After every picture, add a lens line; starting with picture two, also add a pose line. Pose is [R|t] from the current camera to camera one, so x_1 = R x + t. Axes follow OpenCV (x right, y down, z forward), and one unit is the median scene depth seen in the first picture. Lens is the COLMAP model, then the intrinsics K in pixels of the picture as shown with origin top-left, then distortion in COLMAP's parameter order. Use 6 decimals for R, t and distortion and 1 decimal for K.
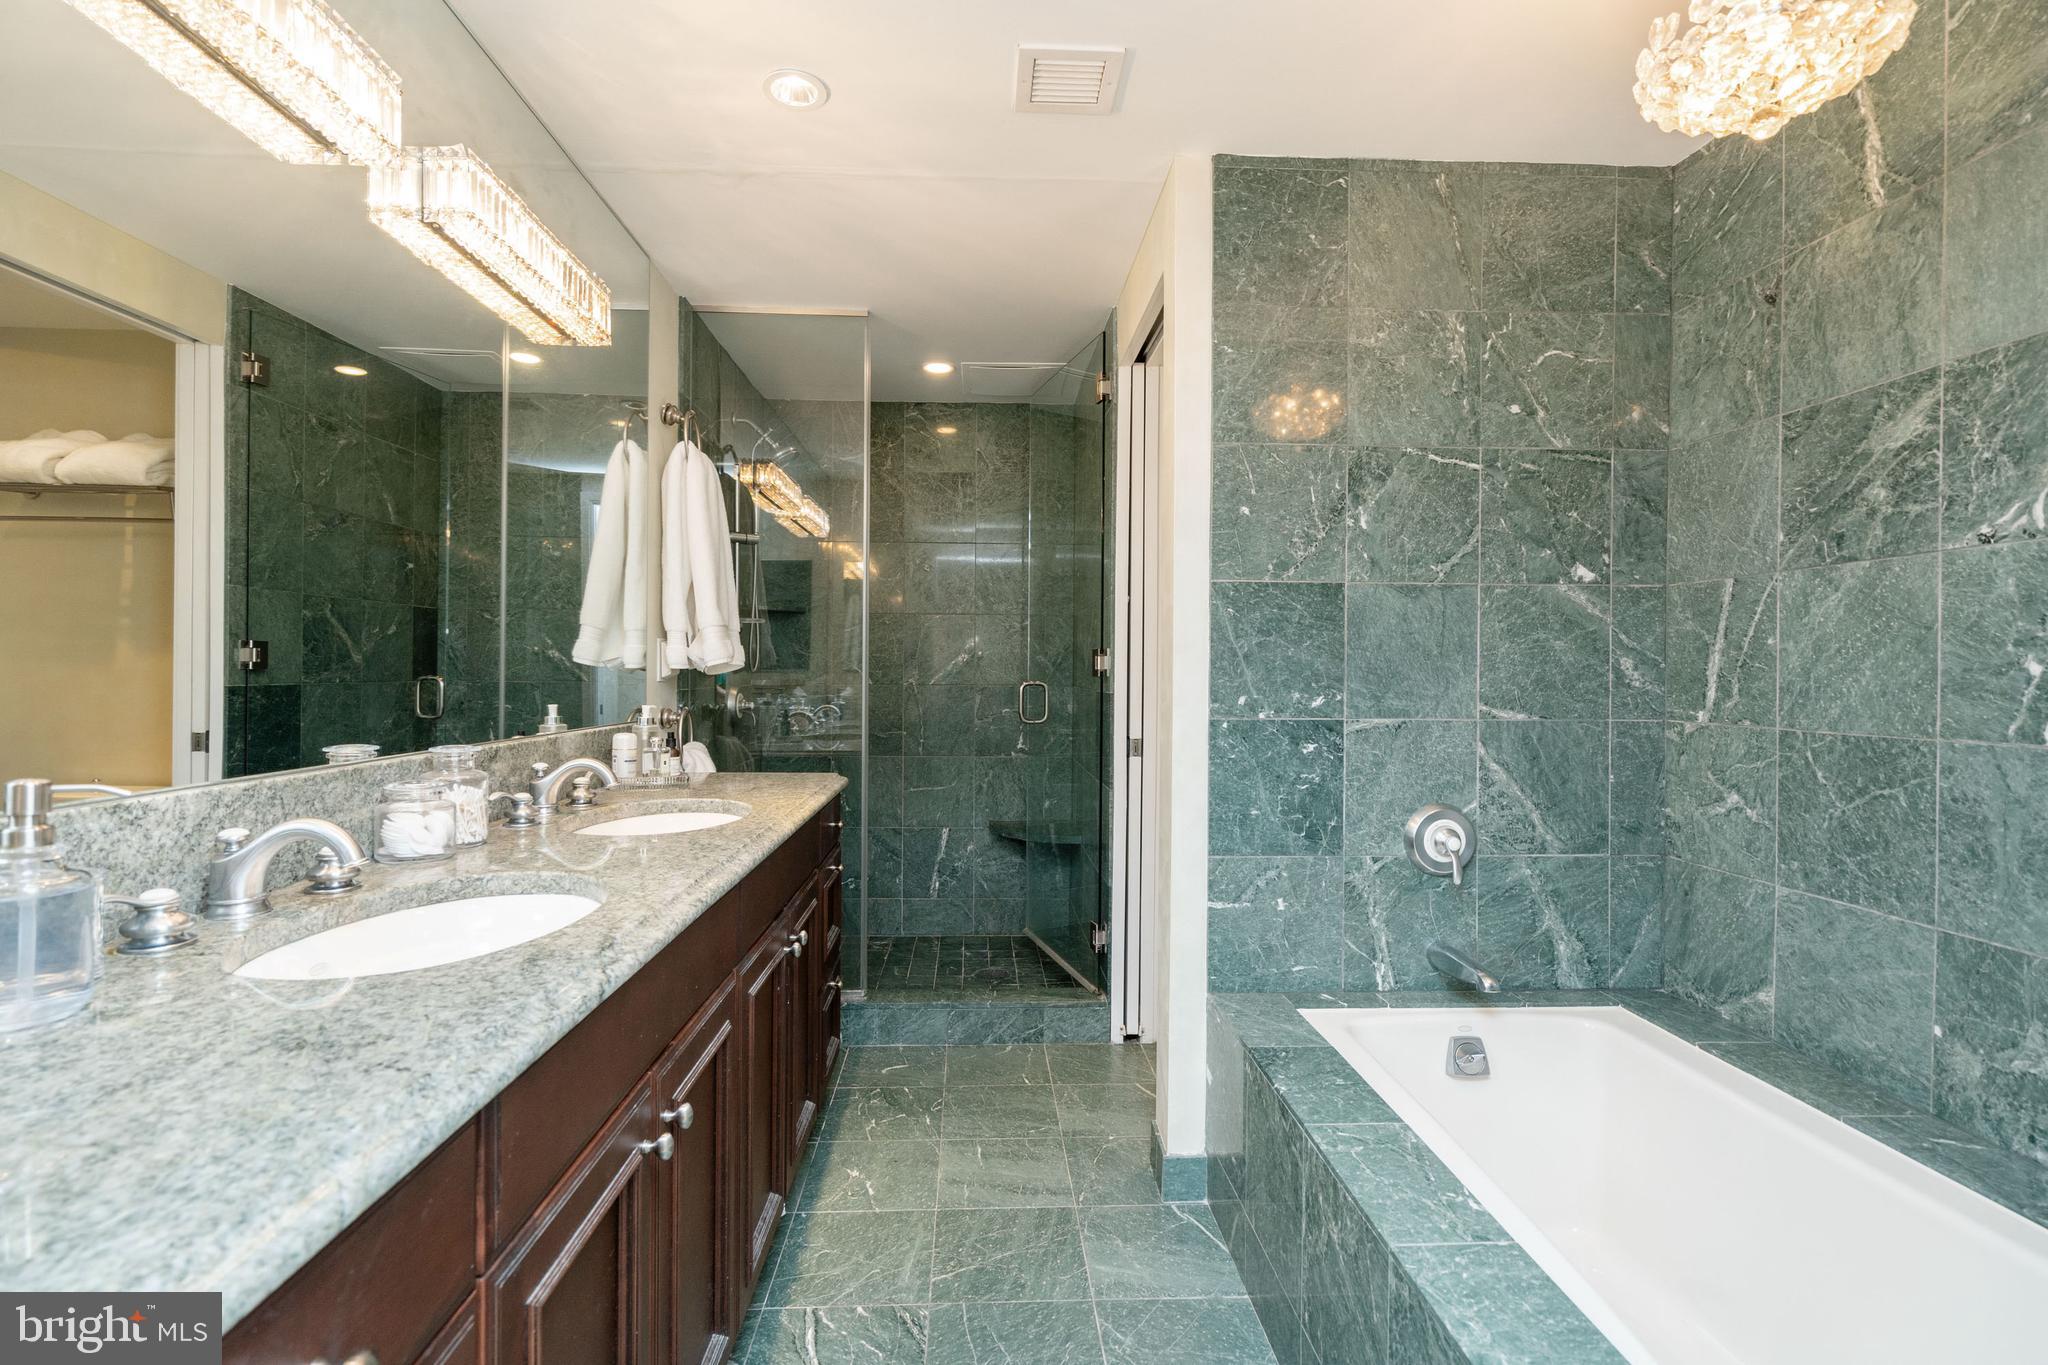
lens RADIAL K [[940.6, 0, 1015.4], [0, 940.6, 685.9], [0, 0, 1]] dist [-0.003134, 0.001128]
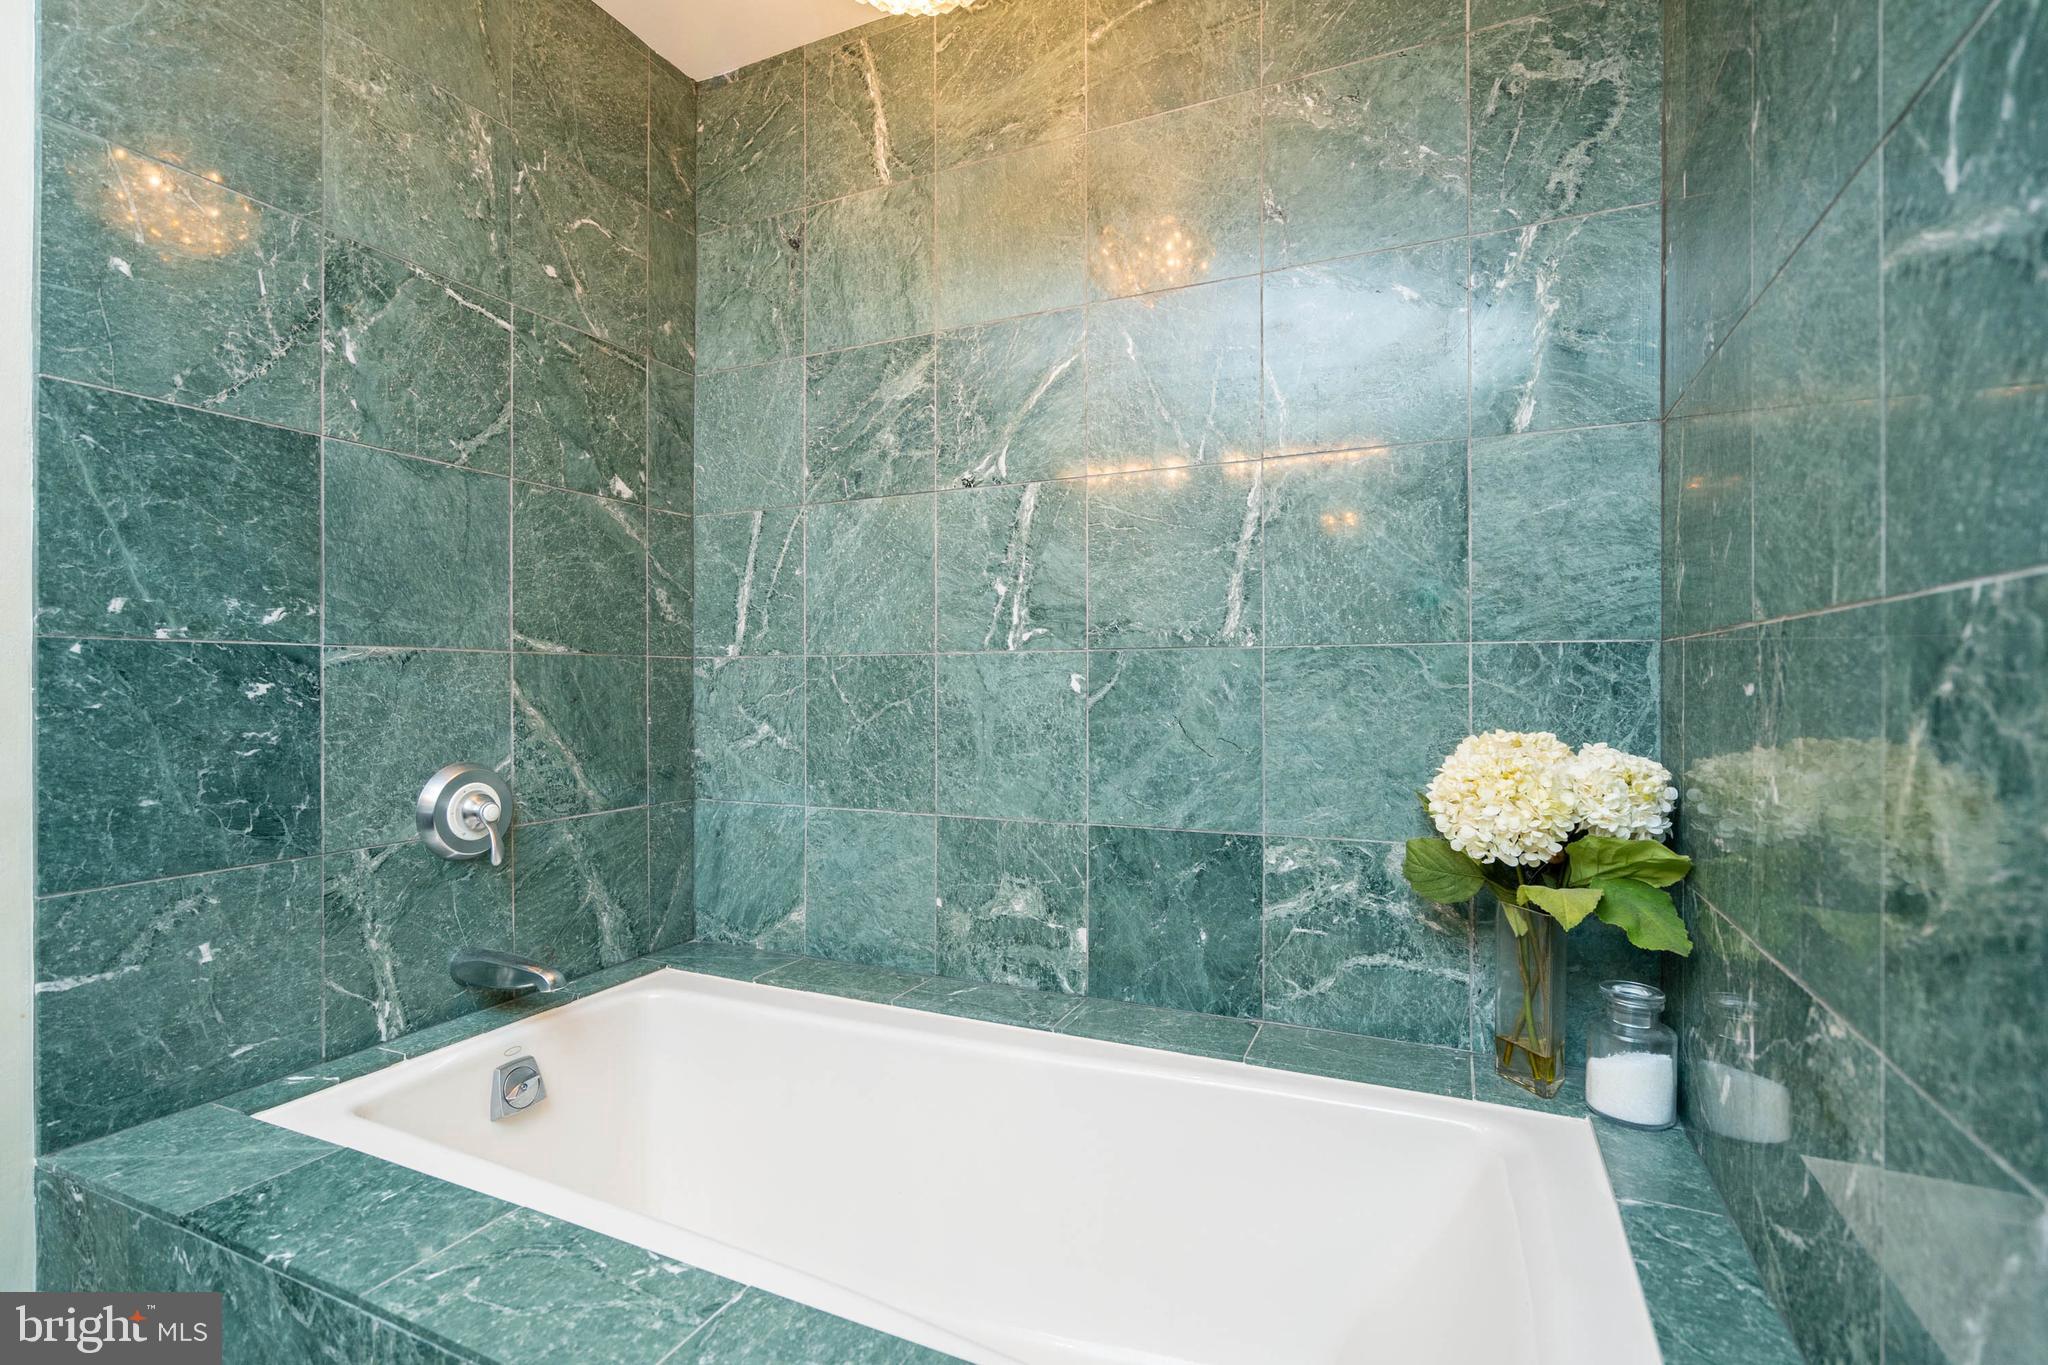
lens RADIAL K [[940.6, 0, 1015.4], [0, 940.6, 685.9], [0, 0, 1]] dist [-0.003134, 0.001128]
pose [[0.455960, -0.004746, 0.889988, -0.012983], [0.018021, 0.999830, -0.003901, 0.079197], [-0.889818, 0.017817, 0.455968, 0.285673]]
